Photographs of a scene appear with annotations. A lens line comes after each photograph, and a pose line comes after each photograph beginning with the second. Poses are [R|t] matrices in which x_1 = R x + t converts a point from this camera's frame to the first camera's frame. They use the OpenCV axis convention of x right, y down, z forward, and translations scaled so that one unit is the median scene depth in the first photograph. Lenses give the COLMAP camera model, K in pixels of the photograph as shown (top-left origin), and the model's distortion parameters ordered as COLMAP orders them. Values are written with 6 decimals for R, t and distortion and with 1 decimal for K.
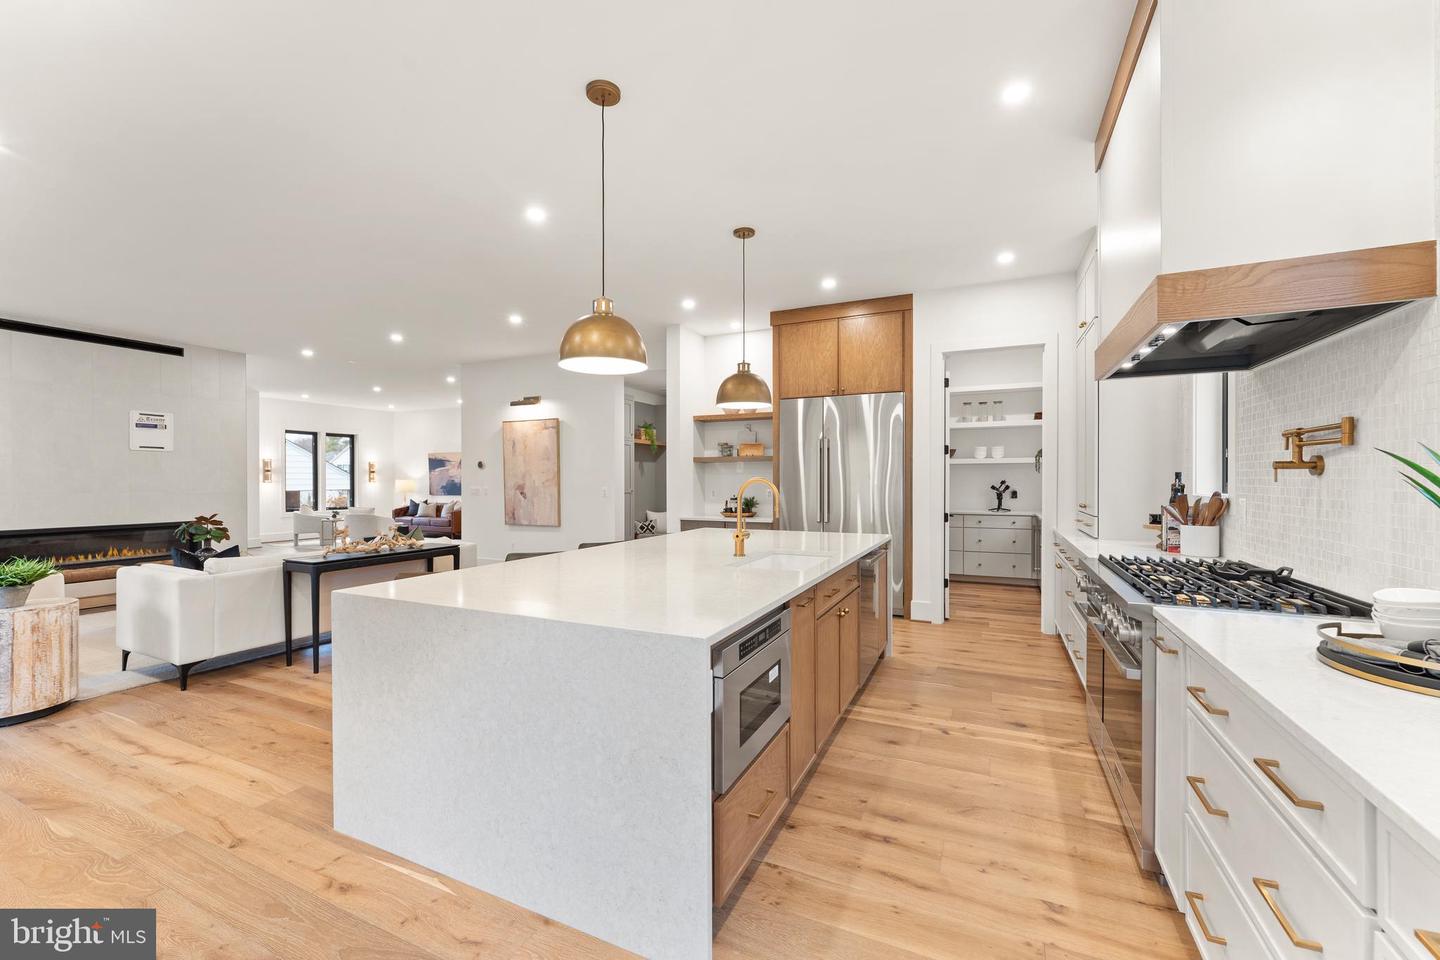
lens RADIAL K [[582.3, 0, 720.0], [0, 582.3, 480.0], [0, 0, 1]] dist [-0.001402, -0.000184]
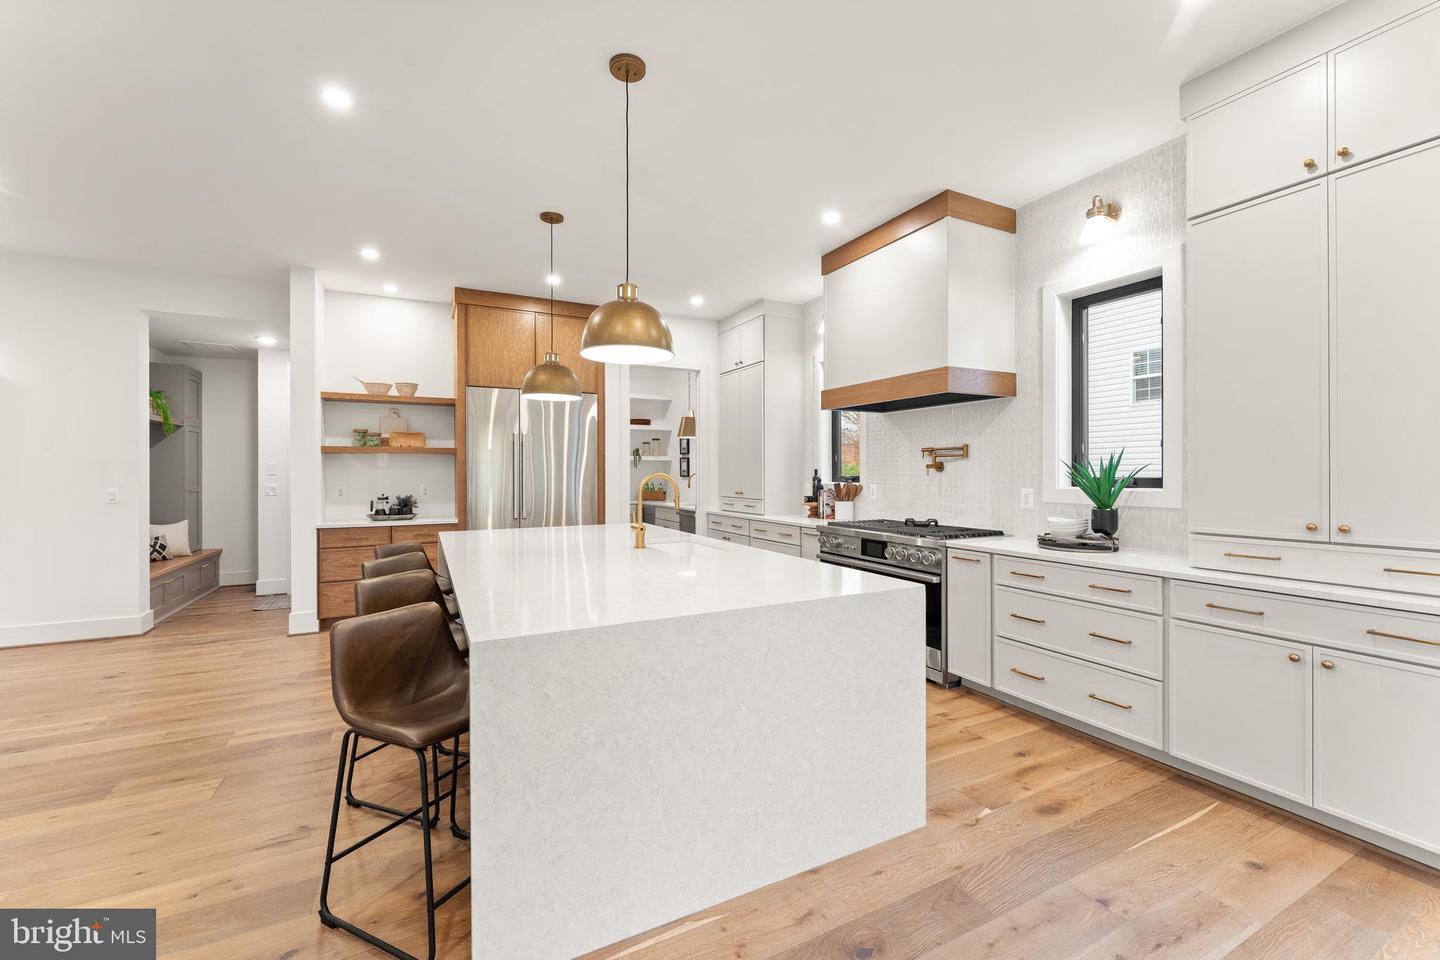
lens RADIAL K [[587.0, 0, 717.7], [0, 587.0, 472.2], [0, 0, 1]] dist [0.000454, -0.000034]
pose [[0.612652, 0.001425, 0.790352, -0.554494], [0.002602, 0.999989, -0.003820, -0.000412], [-0.790349, 0.004397, 0.612641, 0.193596]]
